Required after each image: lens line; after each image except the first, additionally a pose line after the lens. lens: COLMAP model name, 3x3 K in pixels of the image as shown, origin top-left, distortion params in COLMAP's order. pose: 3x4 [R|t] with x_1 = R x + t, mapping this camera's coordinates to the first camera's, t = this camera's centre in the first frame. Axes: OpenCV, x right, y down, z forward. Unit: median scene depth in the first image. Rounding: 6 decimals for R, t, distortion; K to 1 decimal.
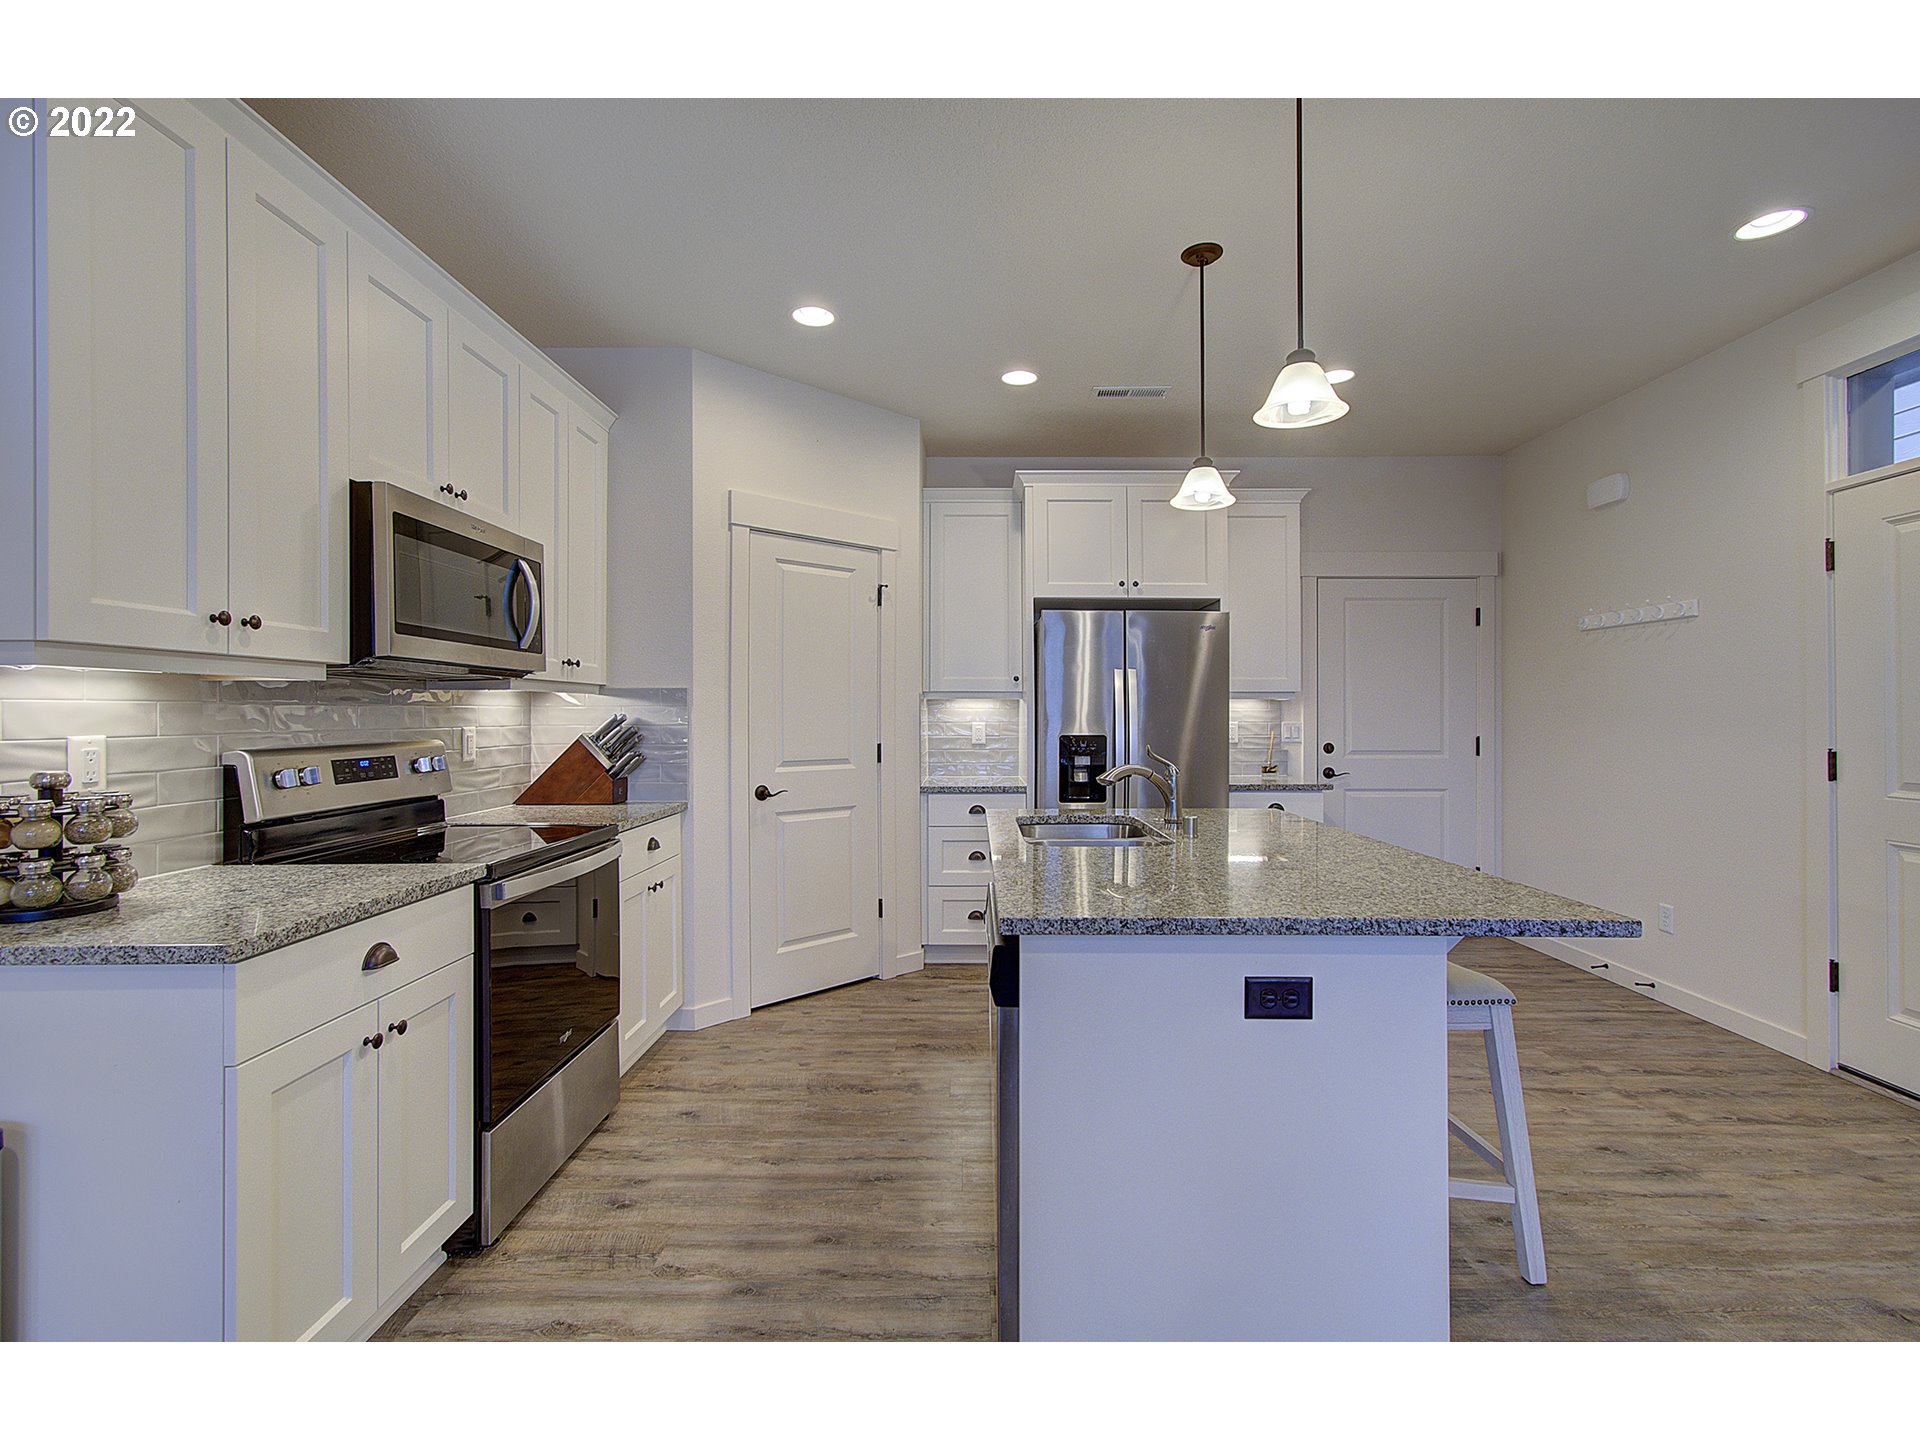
lens RADIAL K [[863.6, 0, 960.0], [0, 863.6, 720.0], [0, 0, 1]] dist [0.001386, 0.000176]
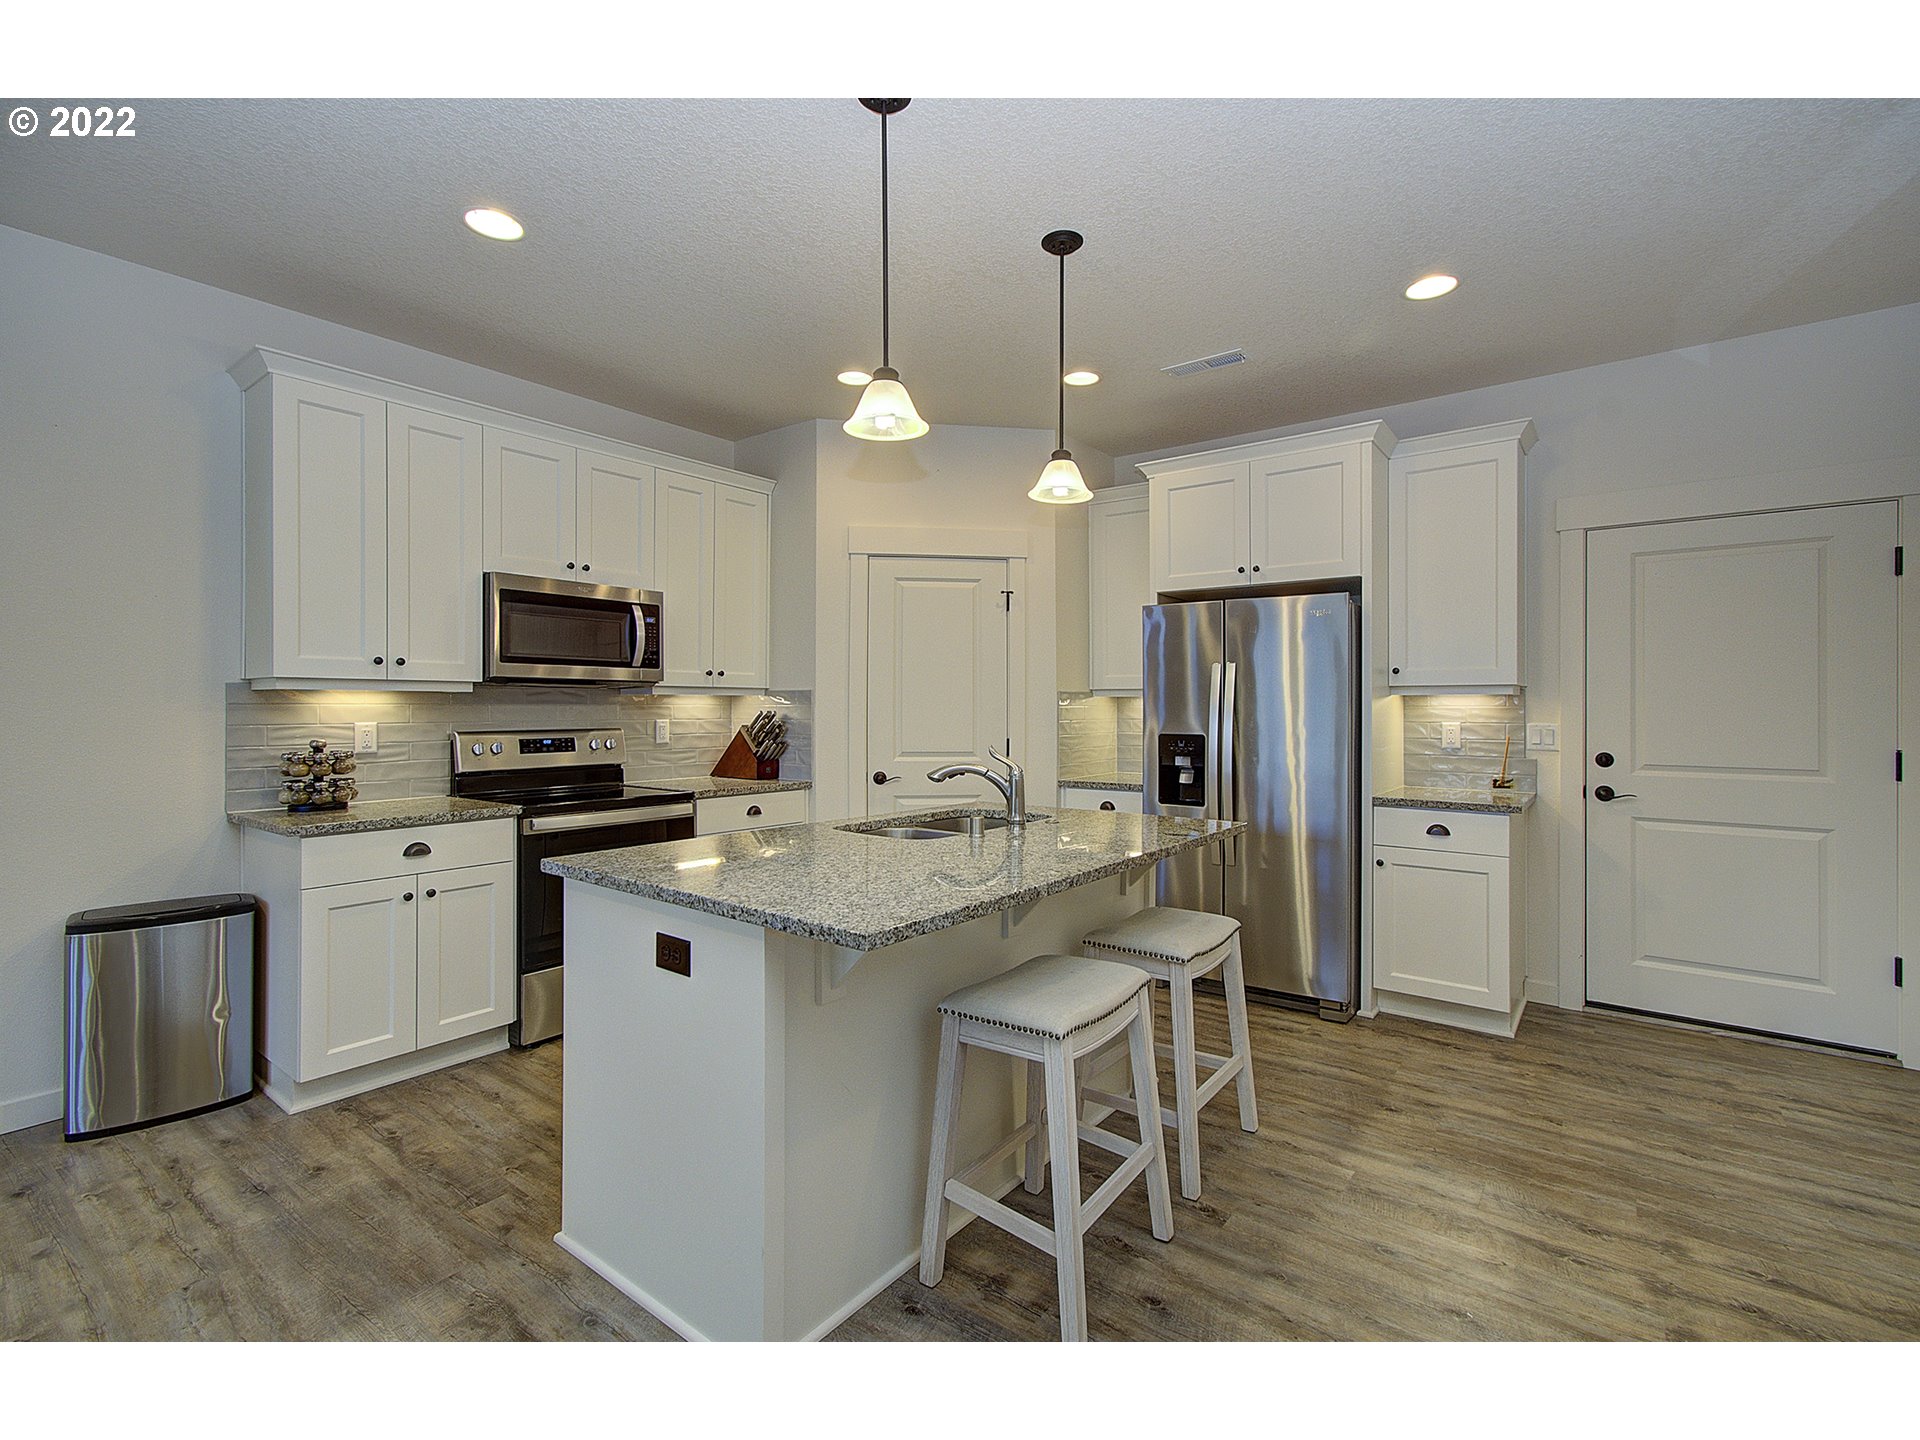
lens RADIAL K [[863.0, 0, 964.3], [0, 863.0, 713.5], [0, 0, 1]] dist [0.003881, -0.000146]
pose [[0.805490, 0.006874, -0.592569, 0.624968], [-0.006463, 0.999975, 0.002815, -0.008175], [0.592574, 0.001563, 0.805514, 0.121421]]
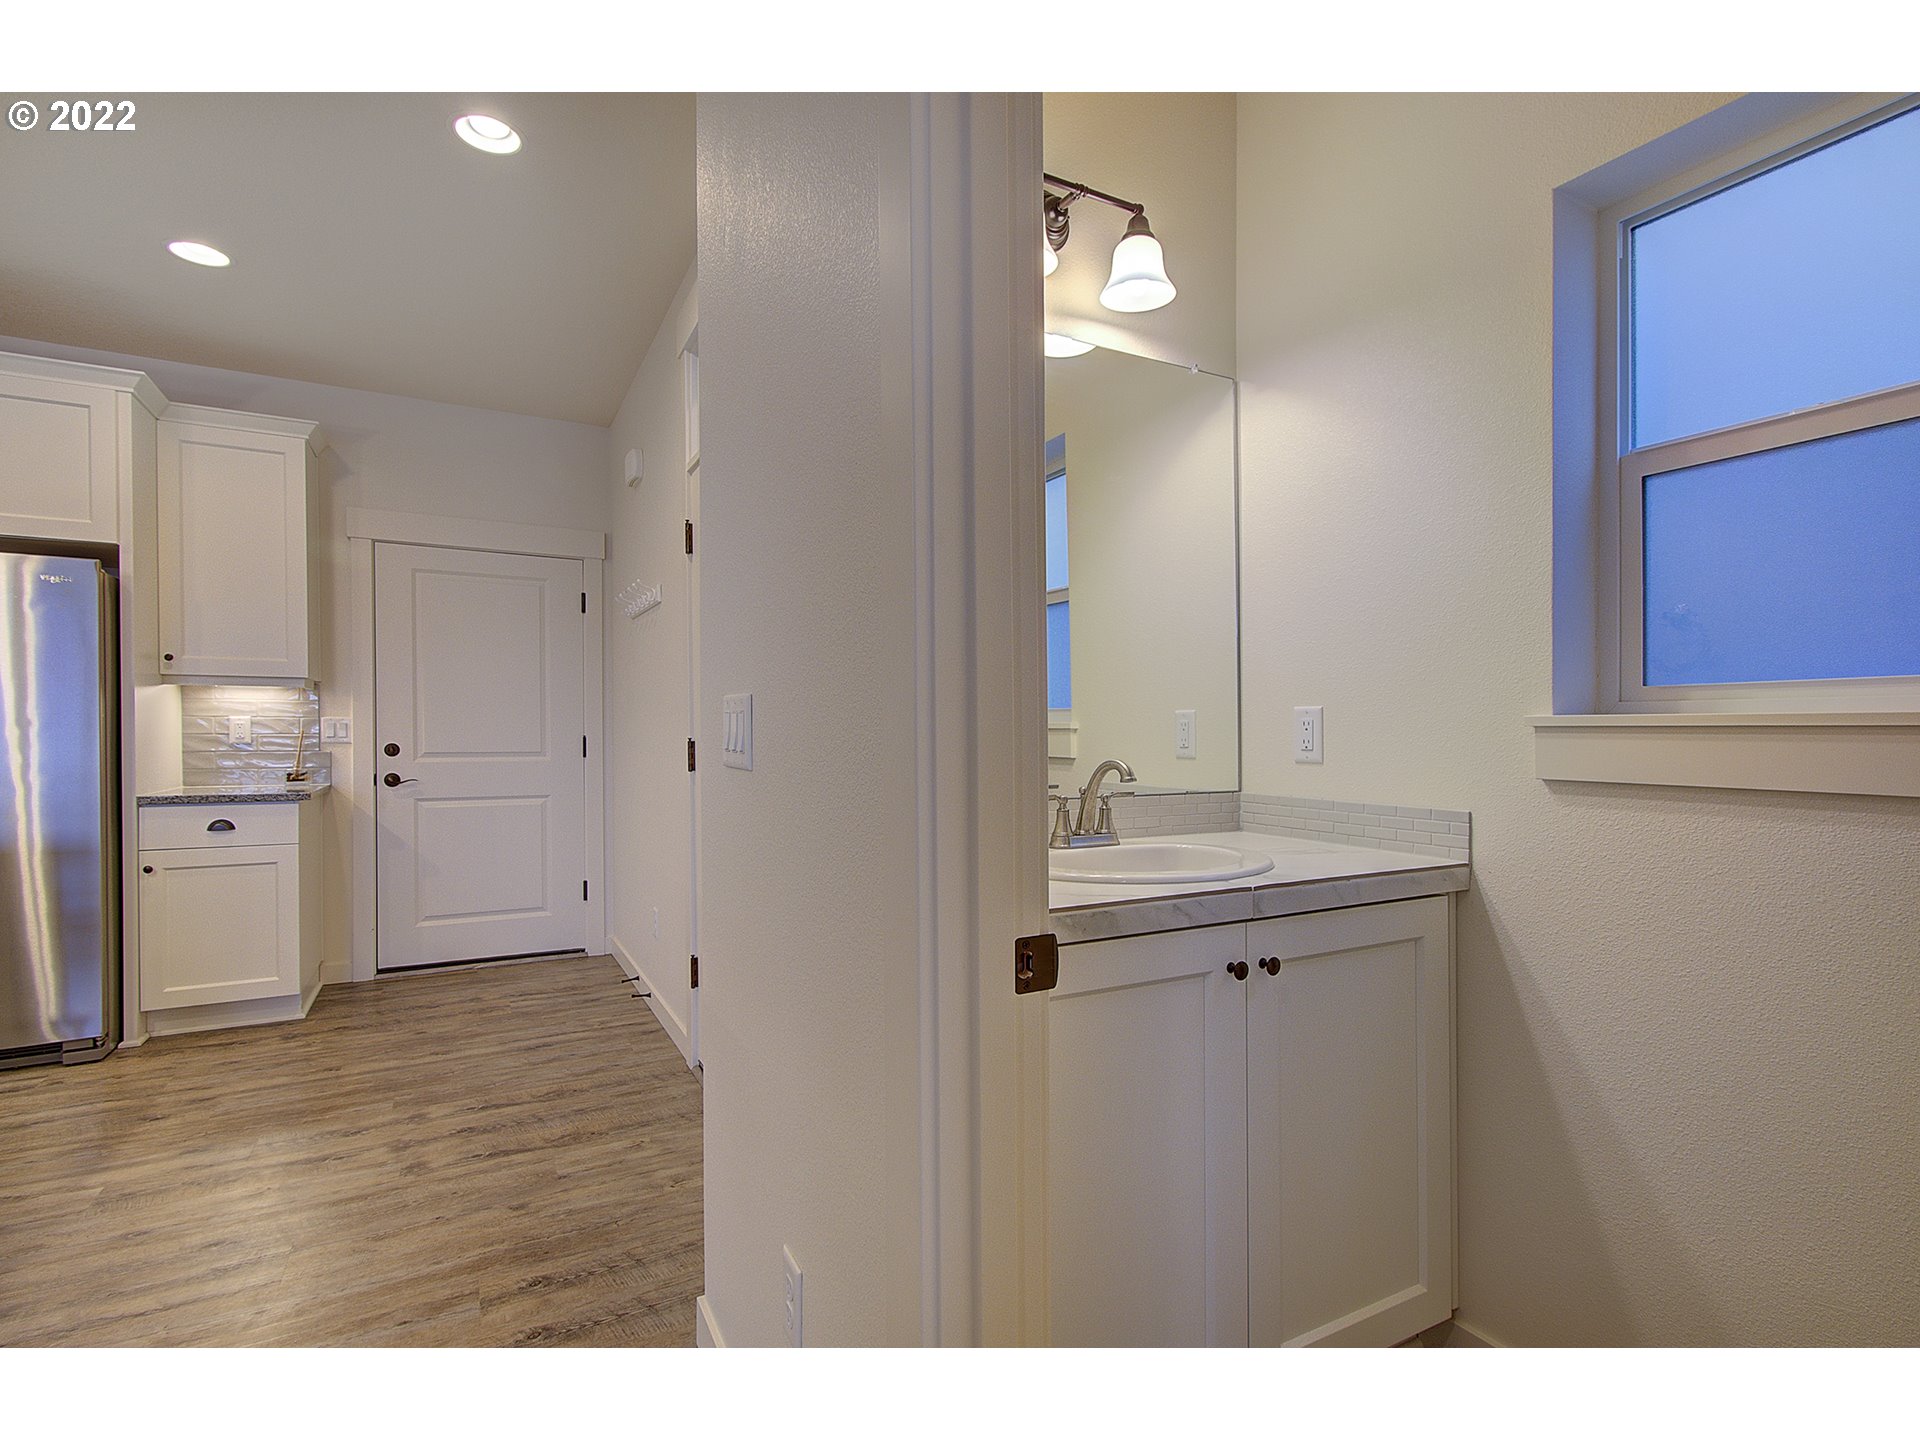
lens RADIAL K [[920.0, 0, 958.6], [0, 920.0, 730.5], [0, 0, 1]] dist [0.001739, -0.000022]
pose [[0.869784, 0.000181, 0.493433, 0.683636], [0.001659, 0.999993, -0.003292, 0.026357], [-0.493430, 0.003682, 0.869778, -0.043495]]
